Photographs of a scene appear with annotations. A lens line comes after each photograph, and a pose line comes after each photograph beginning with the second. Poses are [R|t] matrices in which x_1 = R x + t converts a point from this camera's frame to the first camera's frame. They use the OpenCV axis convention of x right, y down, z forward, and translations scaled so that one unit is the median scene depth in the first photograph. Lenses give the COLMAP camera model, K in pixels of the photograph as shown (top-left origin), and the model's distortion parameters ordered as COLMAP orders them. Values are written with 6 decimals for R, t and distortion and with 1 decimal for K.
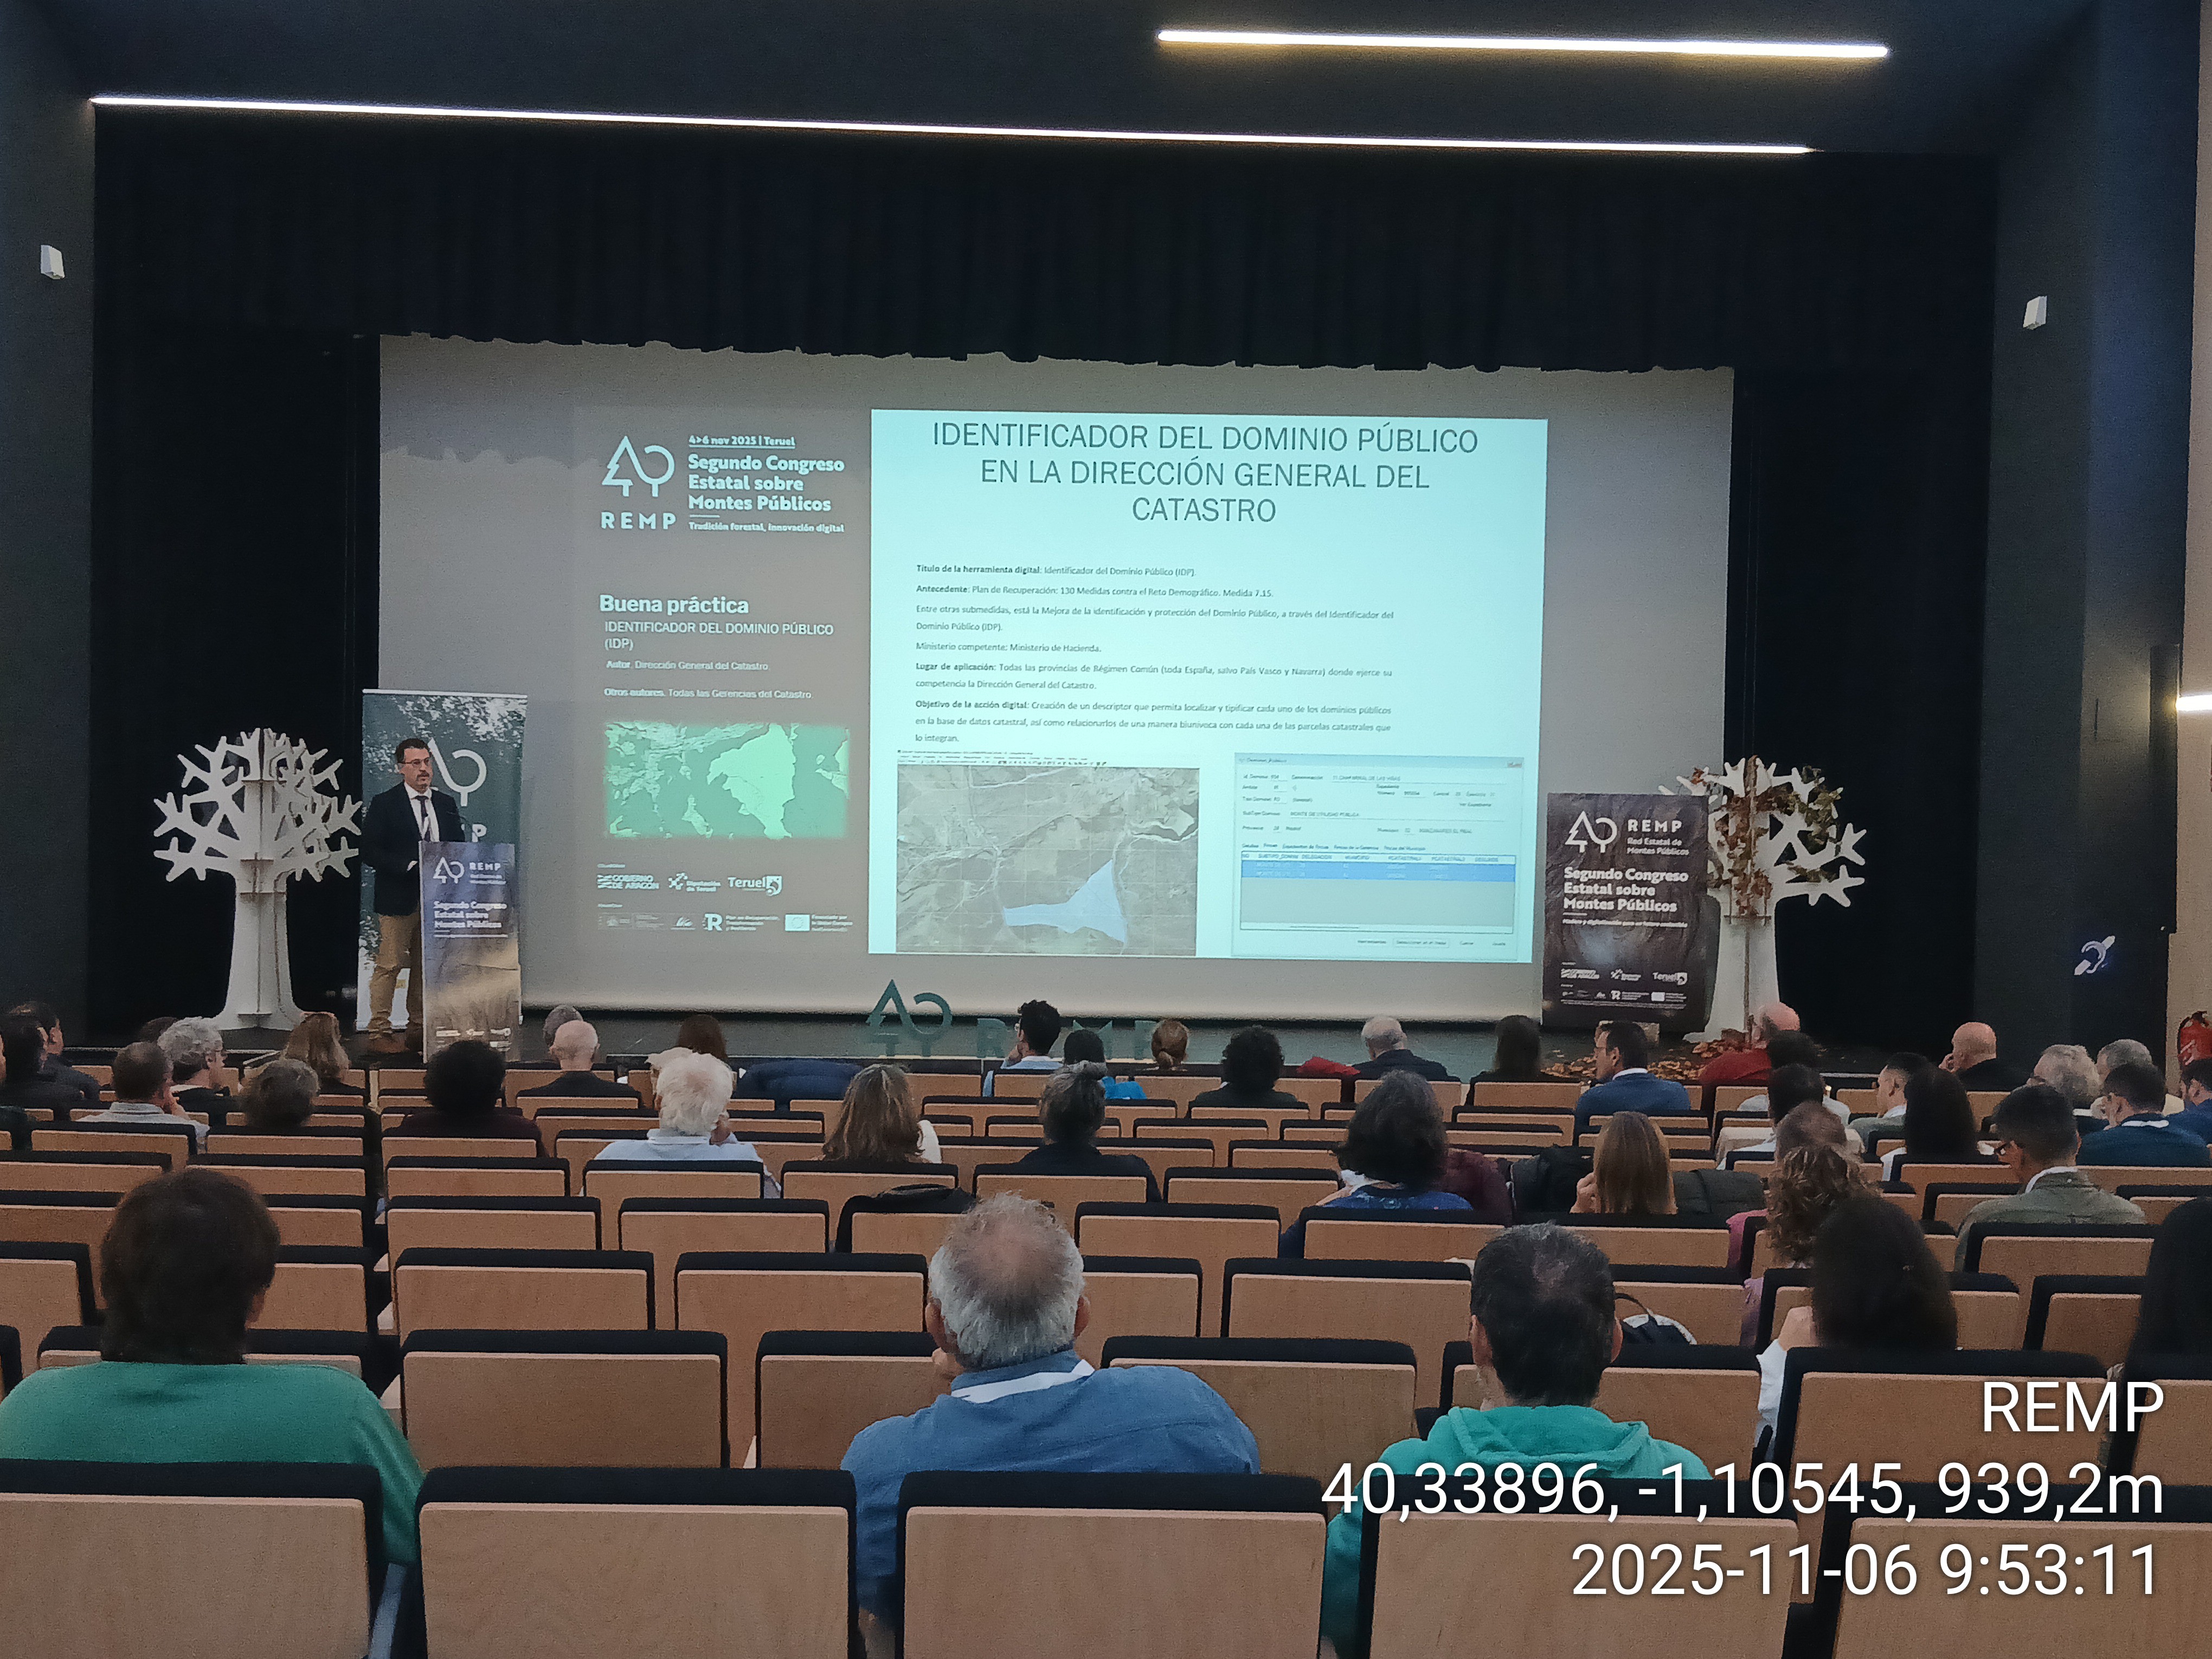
lens RADIAL K [[2332.9, 0, 1123.2], [0, 2332.9, 829.6], [0, 0, 1]] dist [0.132072, -0.233726]
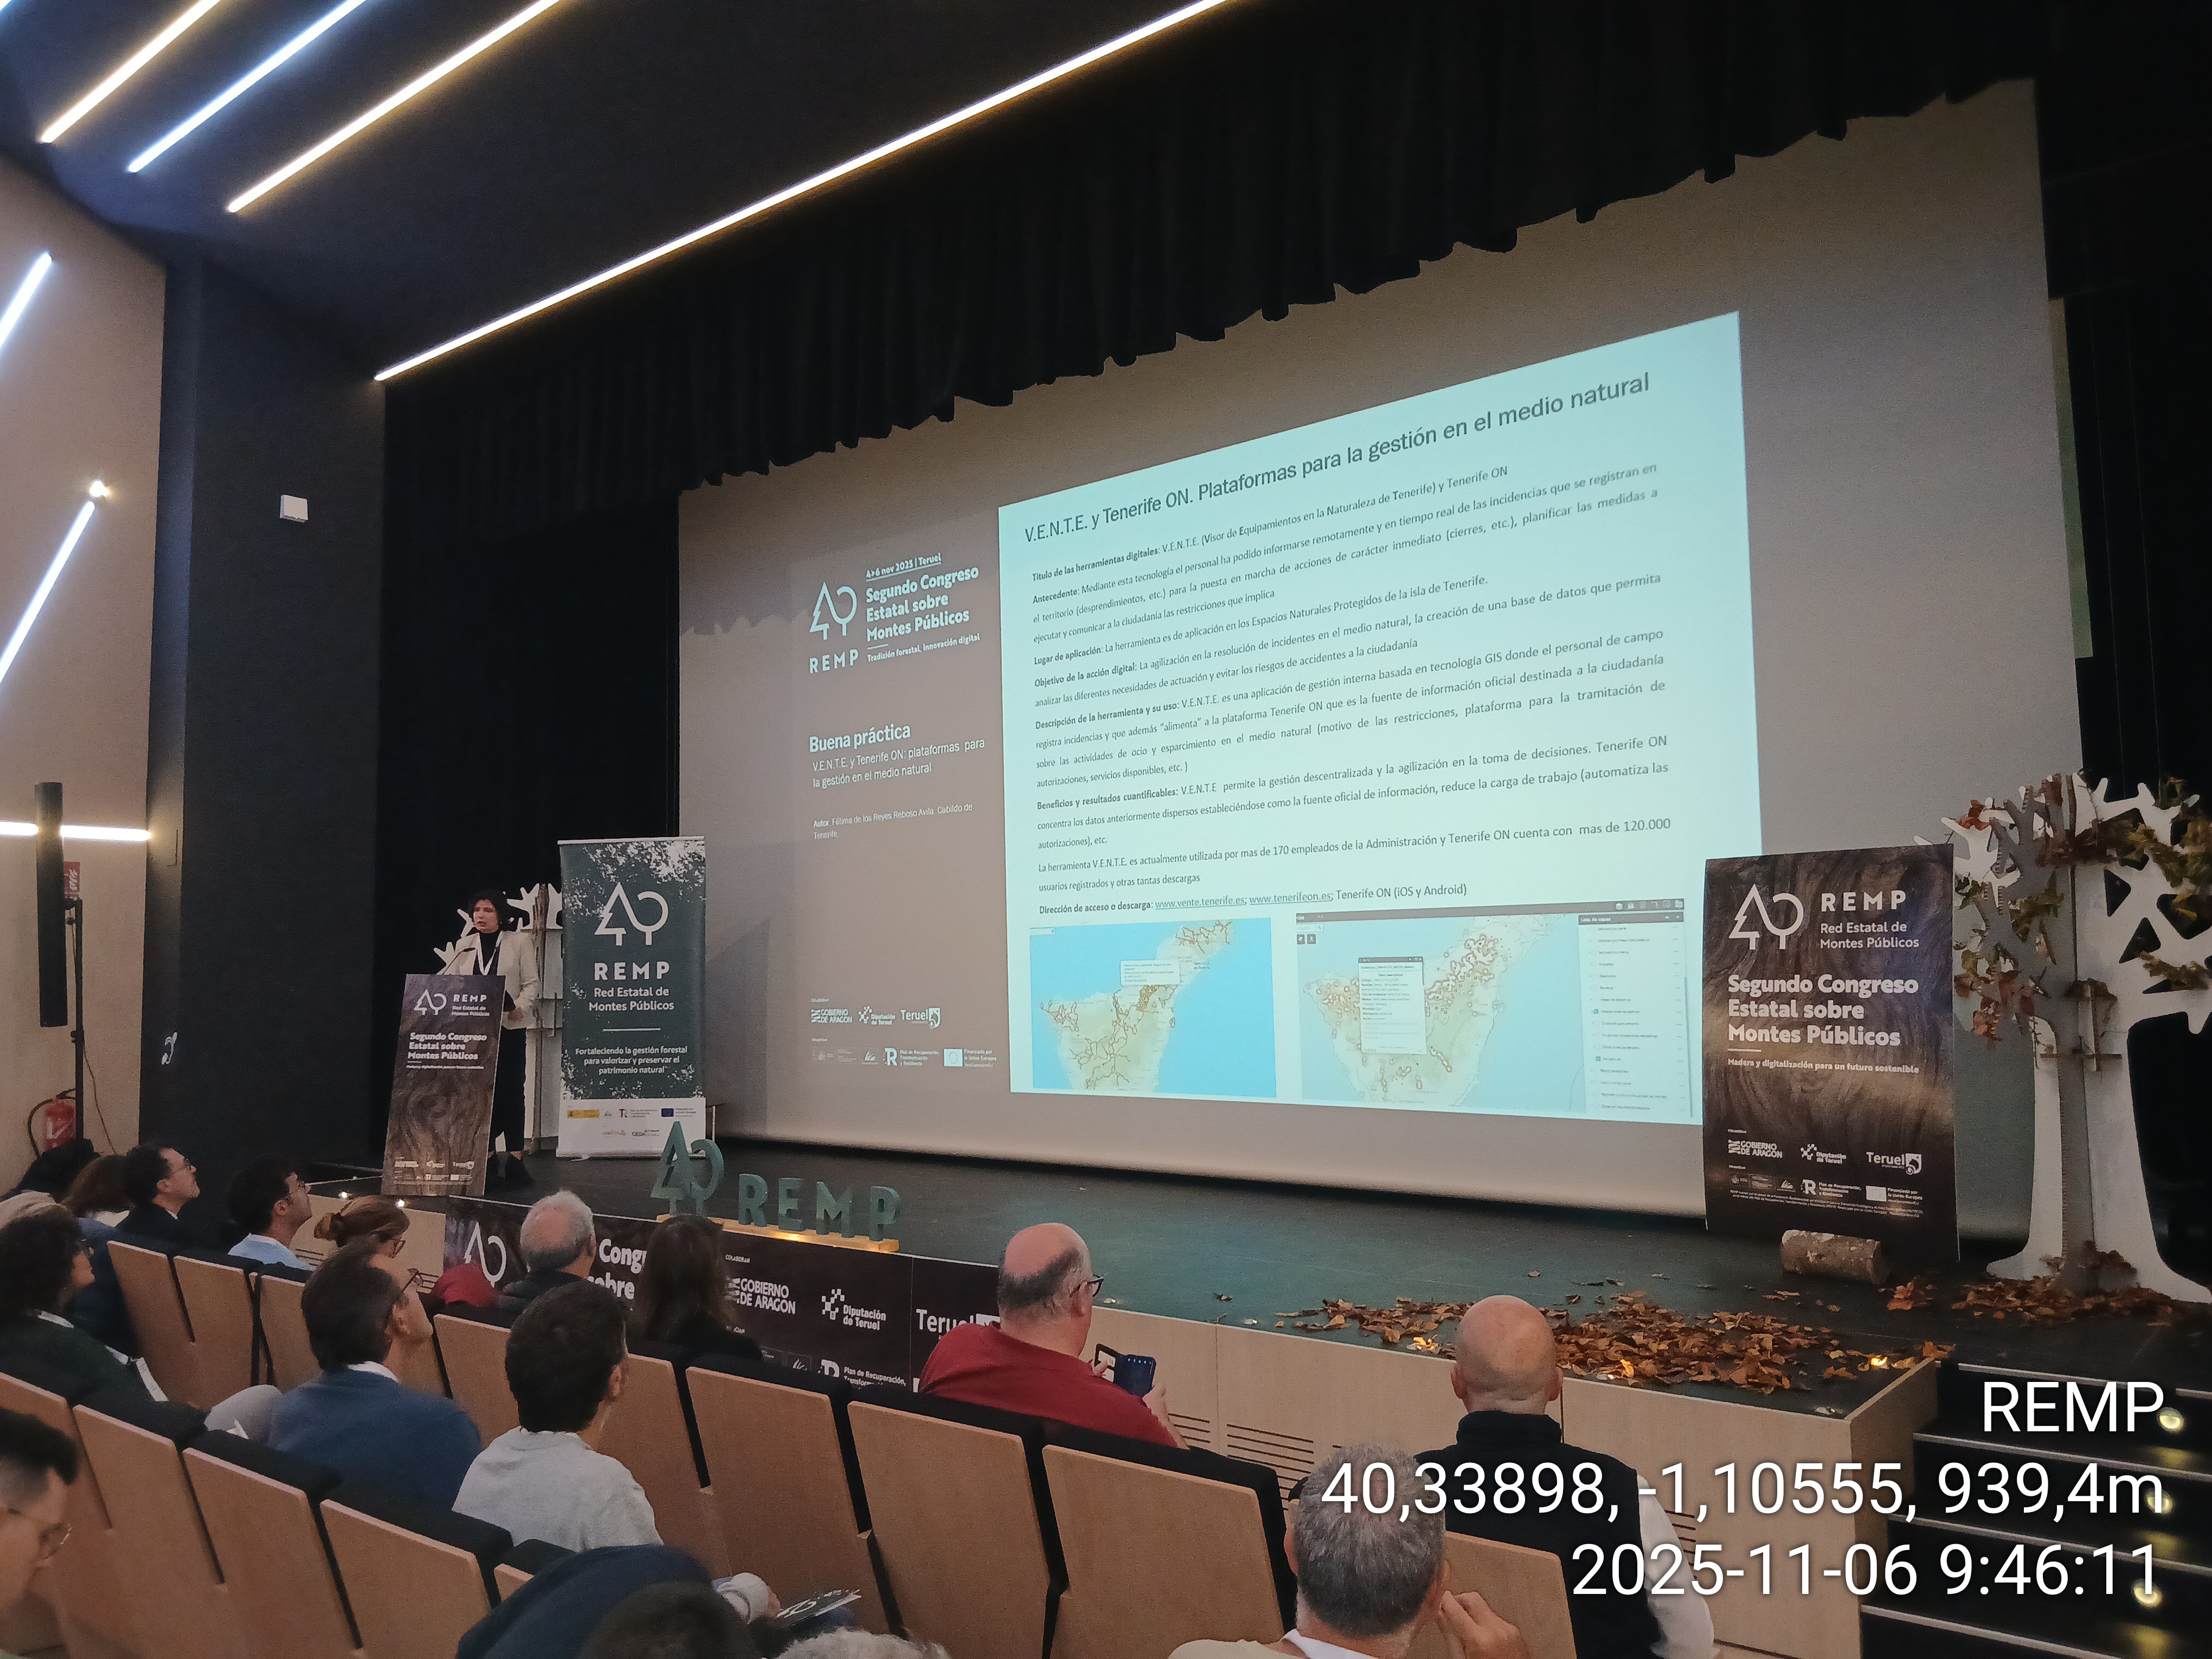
lens RADIAL K [[1676.4, 0, 1106.0], [0, 1676.4, 829.5], [0, 0, 1]] dist [0.130045, -0.231923]
pose [[0.747944, -0.084893, -0.658311, 0.367098], [0.016522, 0.993861, -0.109392, 0.024361], [0.663556, 0.070943, 0.744755, 0.547089]]
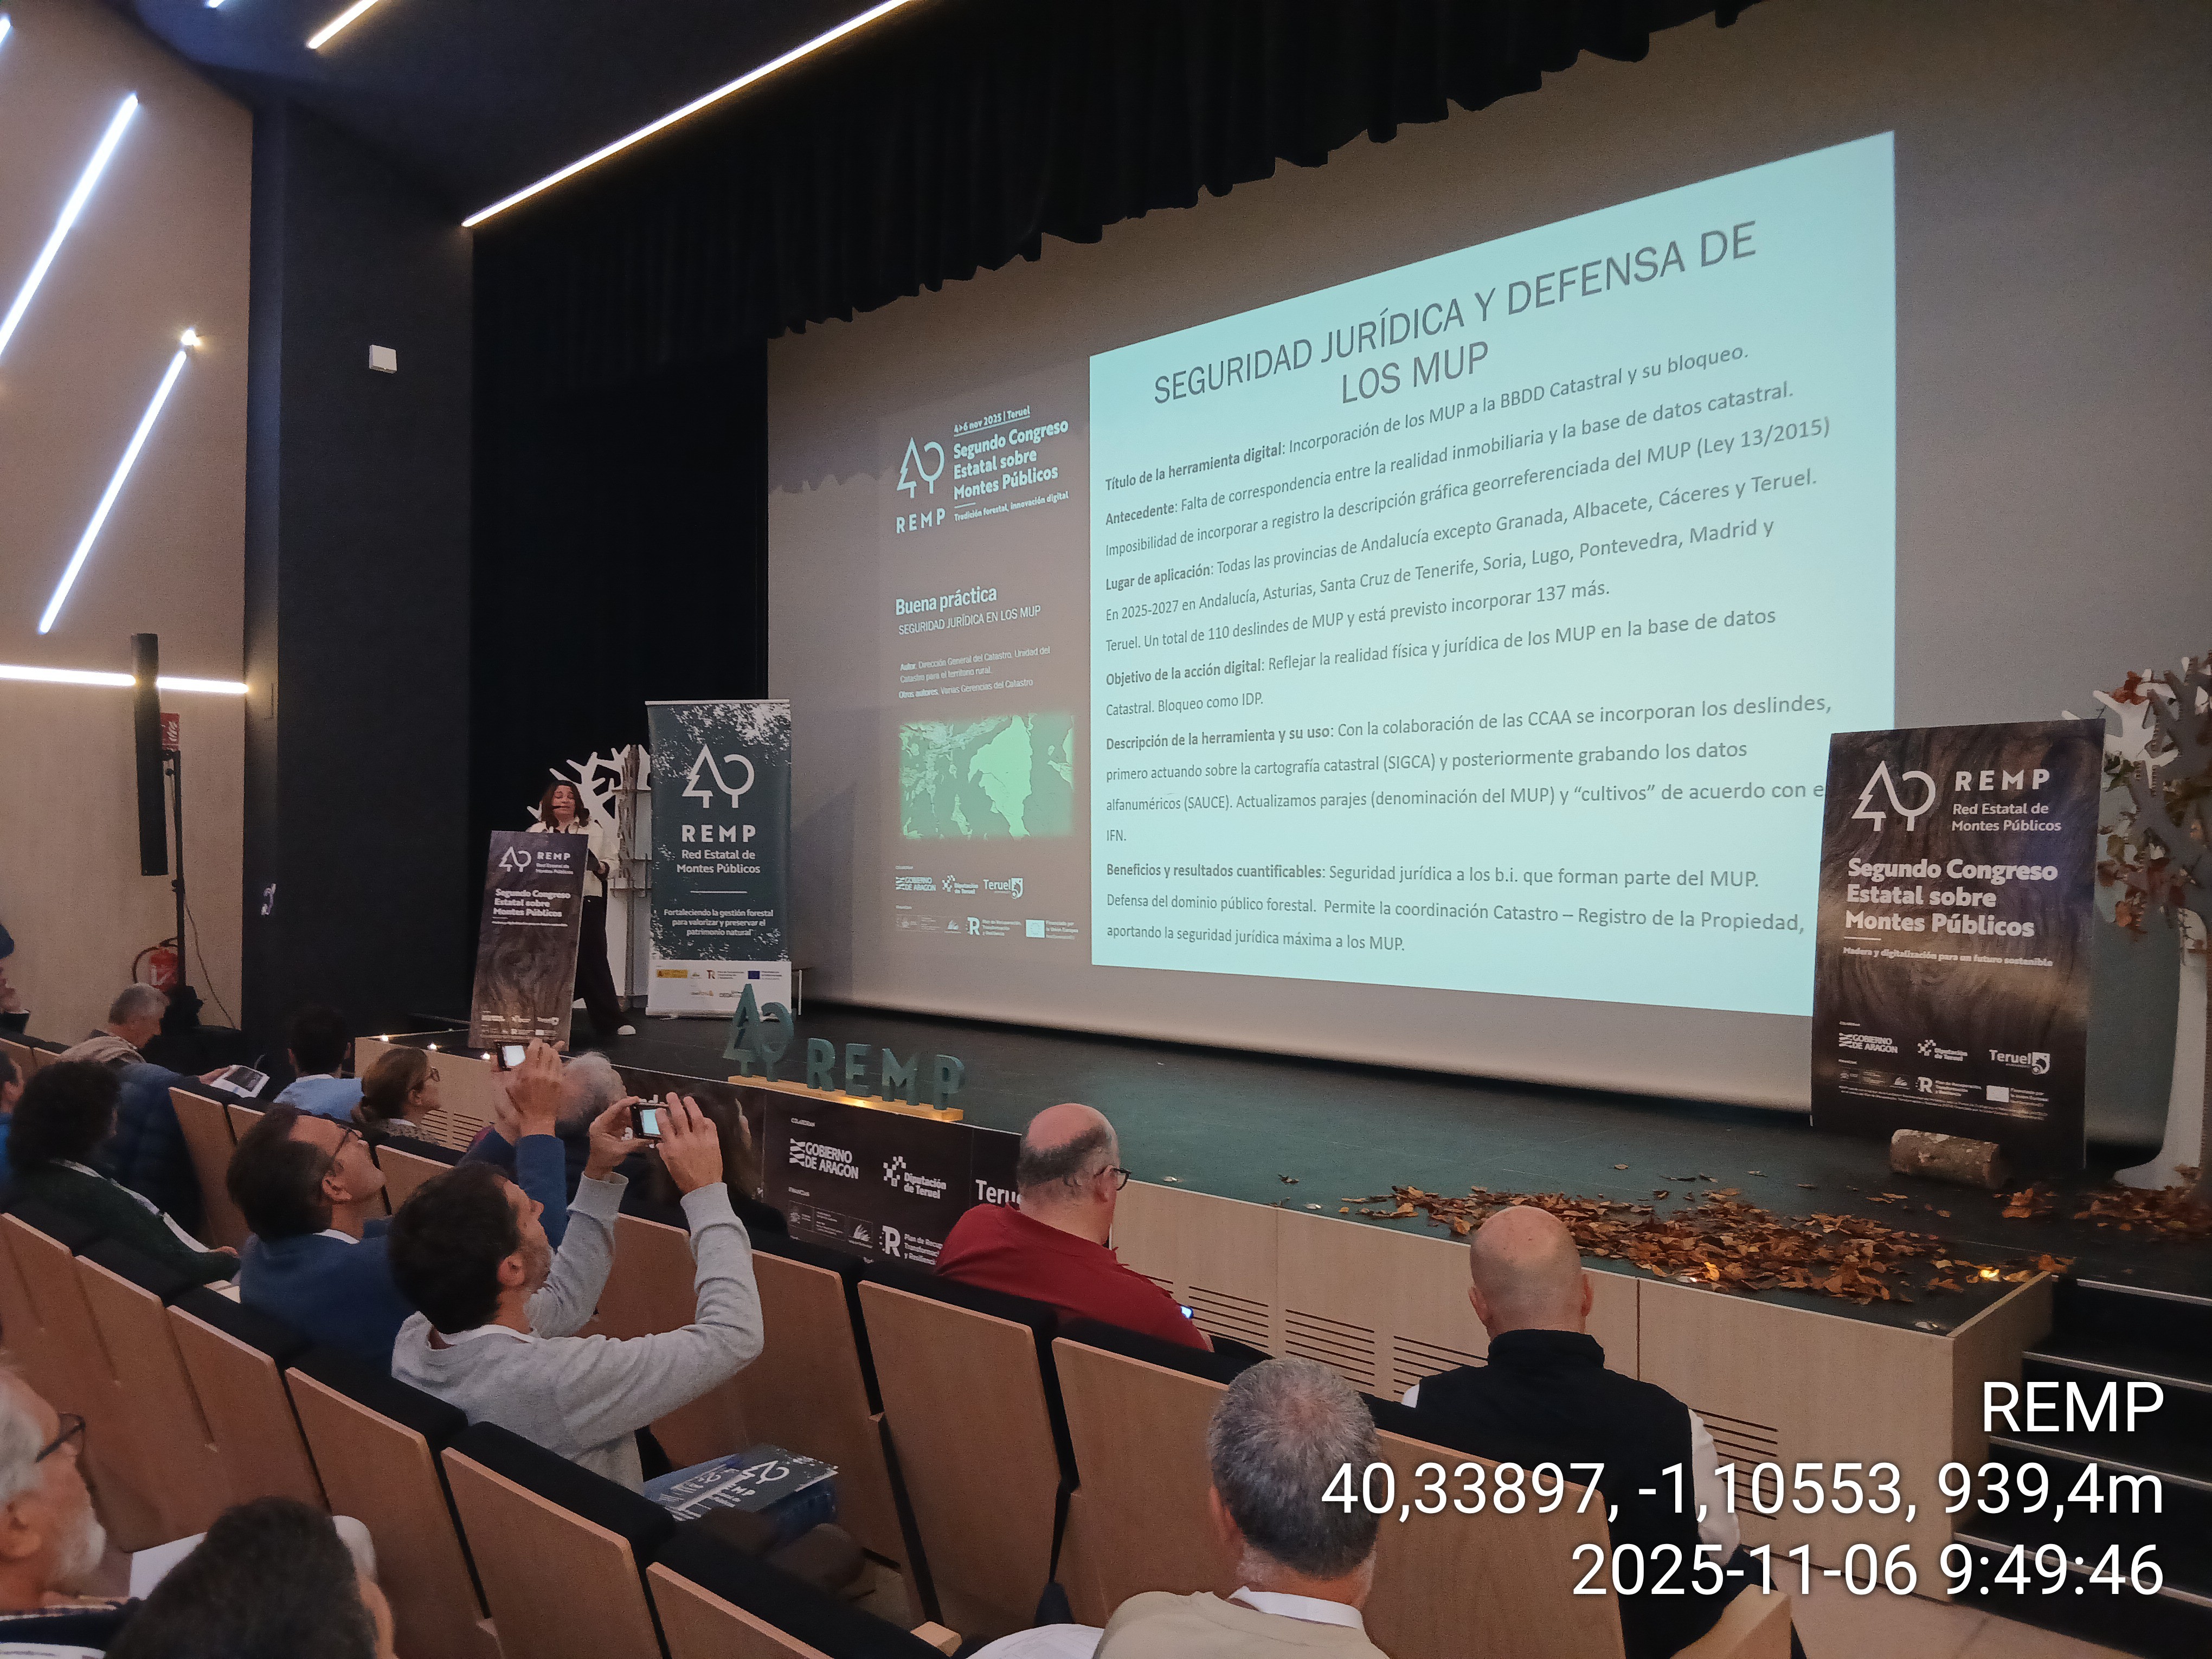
lens RADIAL K [[1671.7, 0, 1106.7], [0, 1671.7, 832.6], [0, 0, 1]] dist [0.128194, -0.233464]
pose [[0.702365, -0.020661, -0.711518, 0.360087], [-0.006210, 0.999363, -0.035149, 0.025744], [0.711790, 0.029106, 0.701789, 0.570790]]
